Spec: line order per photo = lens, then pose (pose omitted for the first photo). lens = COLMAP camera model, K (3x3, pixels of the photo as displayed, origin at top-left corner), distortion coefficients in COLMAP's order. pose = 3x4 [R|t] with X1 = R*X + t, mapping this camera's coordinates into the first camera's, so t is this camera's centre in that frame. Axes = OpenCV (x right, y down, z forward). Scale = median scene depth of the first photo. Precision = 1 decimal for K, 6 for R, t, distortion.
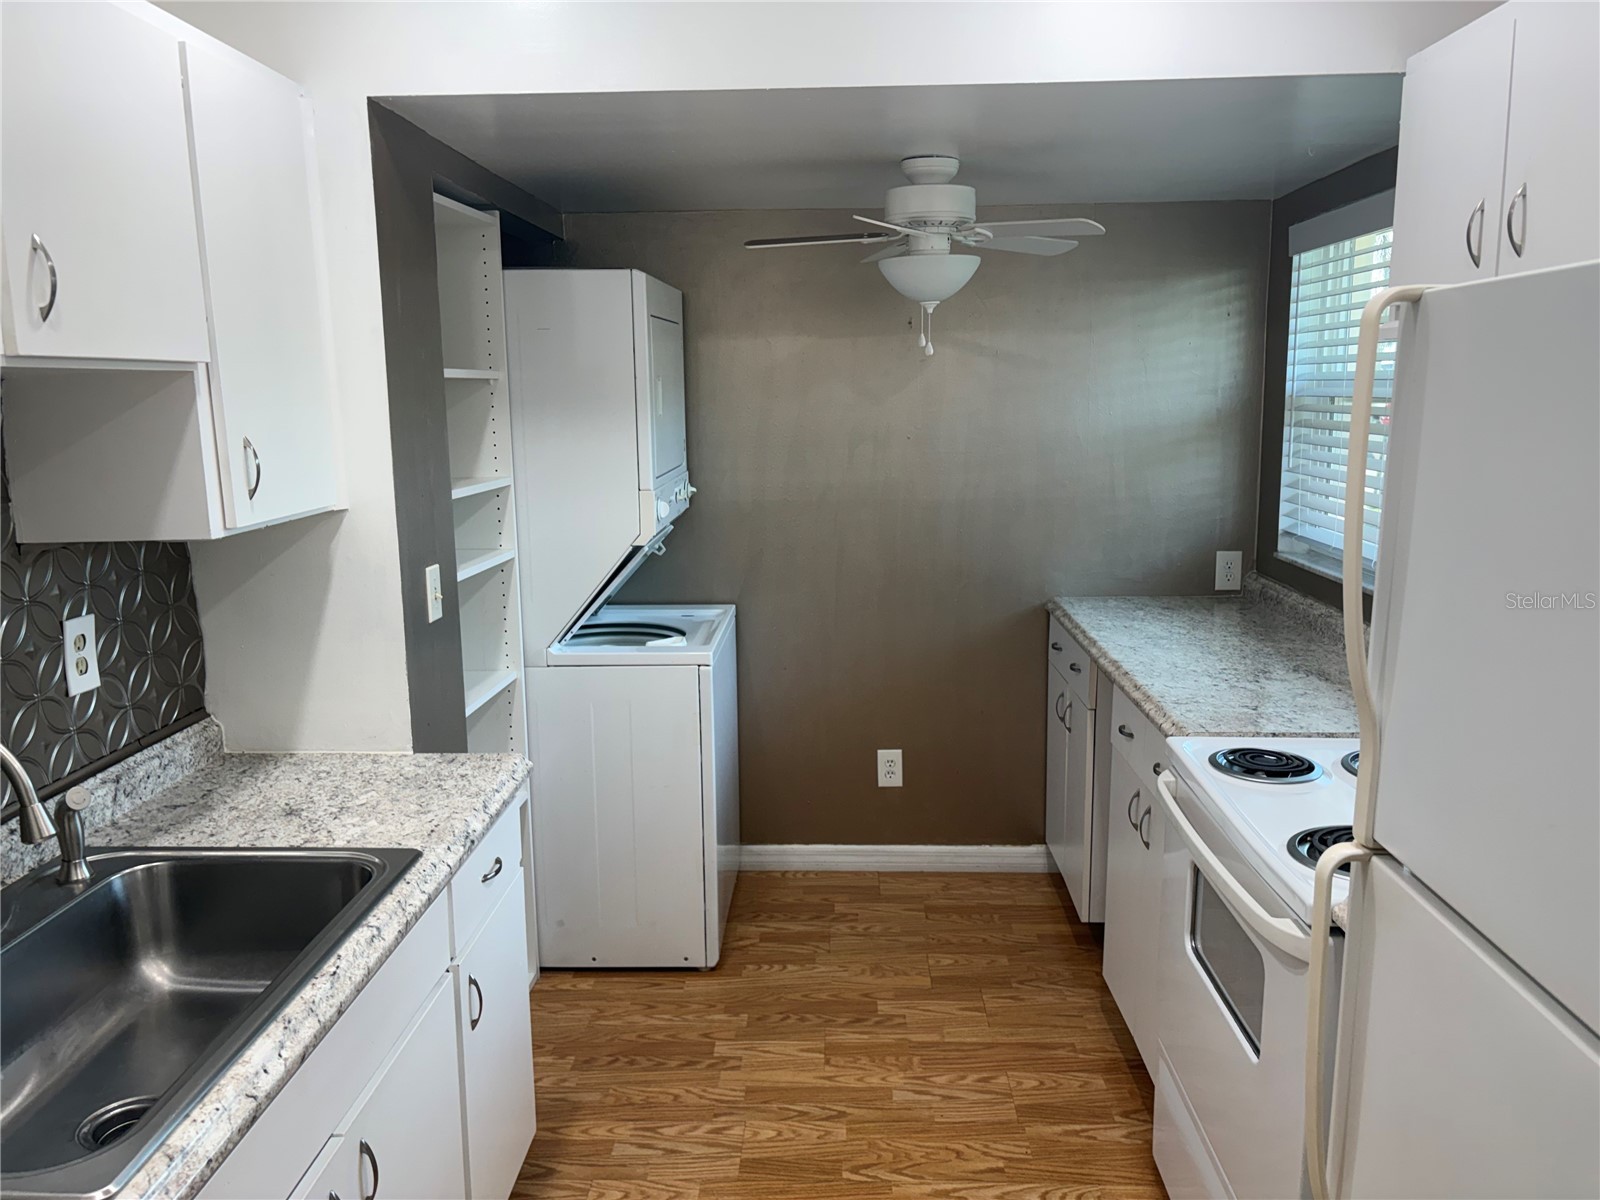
lens RADIAL K [[1264.5, 0, 833.7], [0, 1264.5, 596.9], [0, 0, 1]] dist [0.036114, -0.001641]
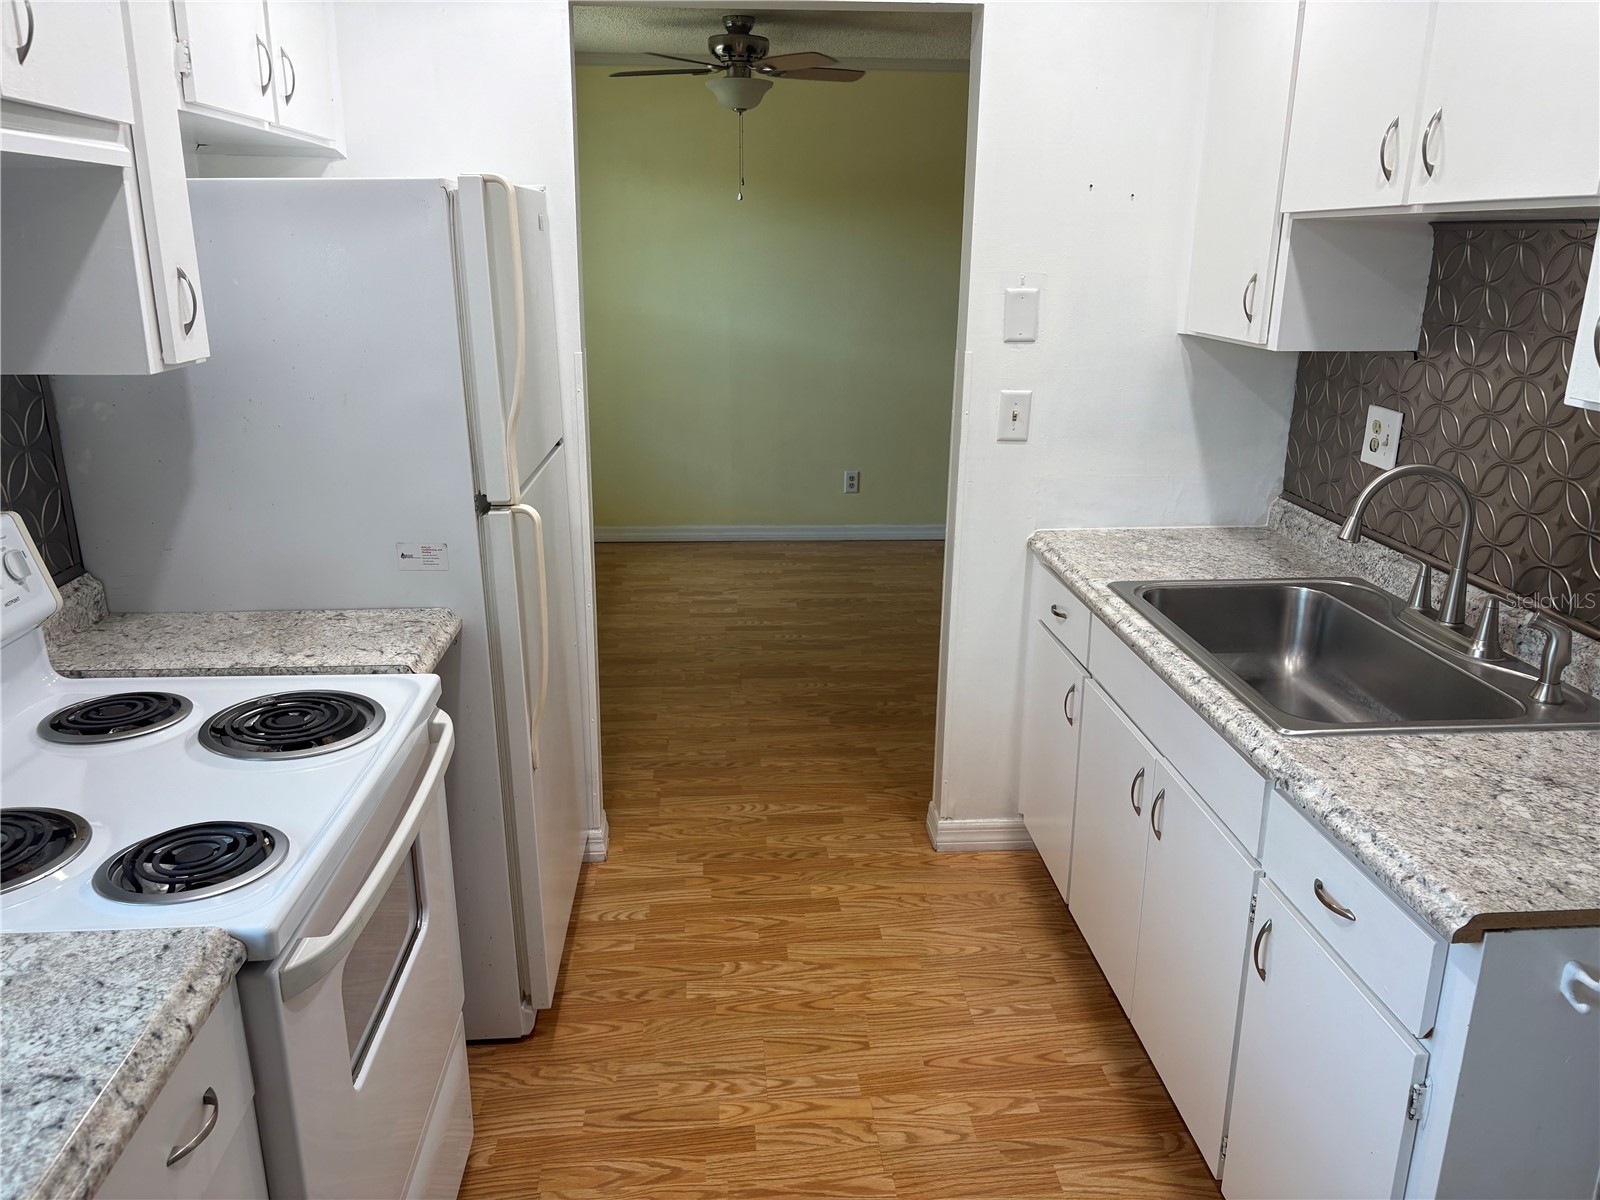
lens RADIAL K [[1196.3, 0, 800.0], [0, 1196.3, 600.0], [0, 0, 1]] dist [0.030555, -0.038856]
pose [[-0.996323, 0.027754, -0.081056, 0.057218], [-0.011450, 0.894455, 0.447011, -0.157441], [0.084907, 0.446295, -0.890849, 0.958664]]
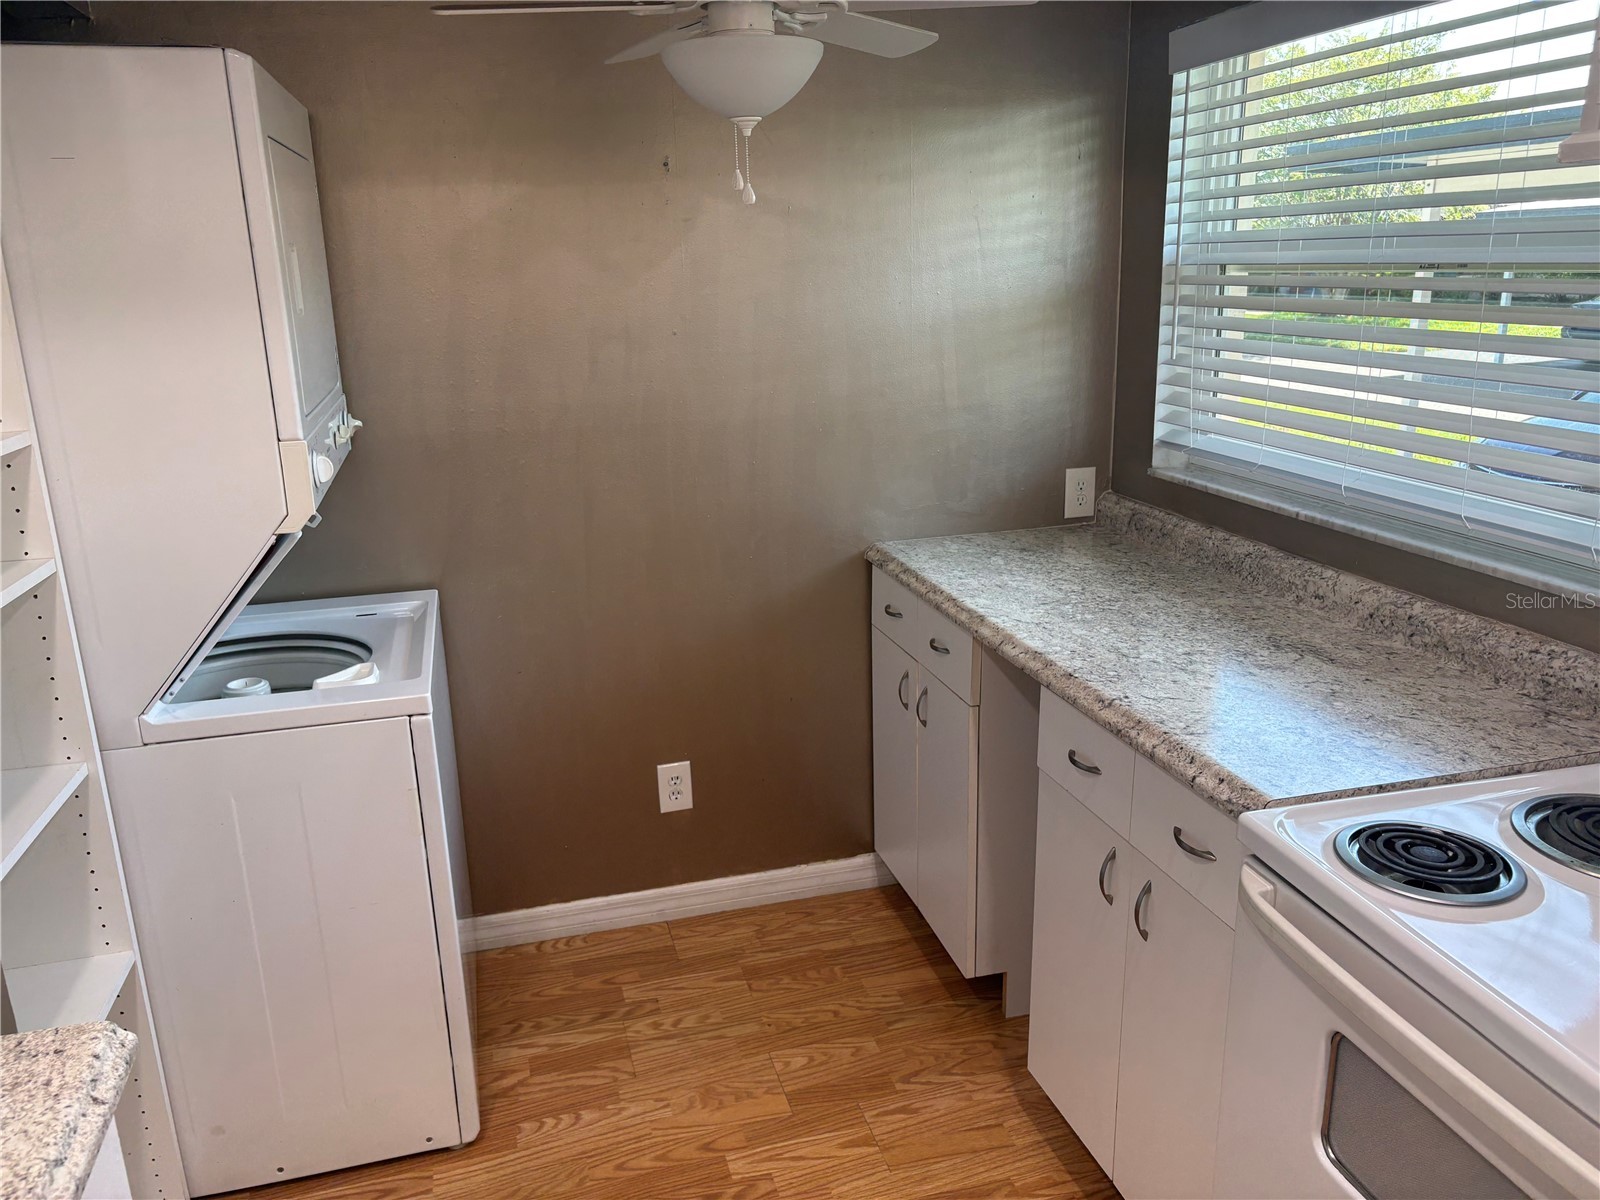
lens RADIAL K [[1196.3, 0, 800.0], [0, 1196.3, 600.0], [0, 0, 1]] dist [0.030555, -0.038856]
pose [[0.958901, -0.090091, 0.269059, -0.069580], [0.060755, 0.991453, 0.115450, -0.054341], [-0.277161, -0.094359, 0.956179, 0.346388]]
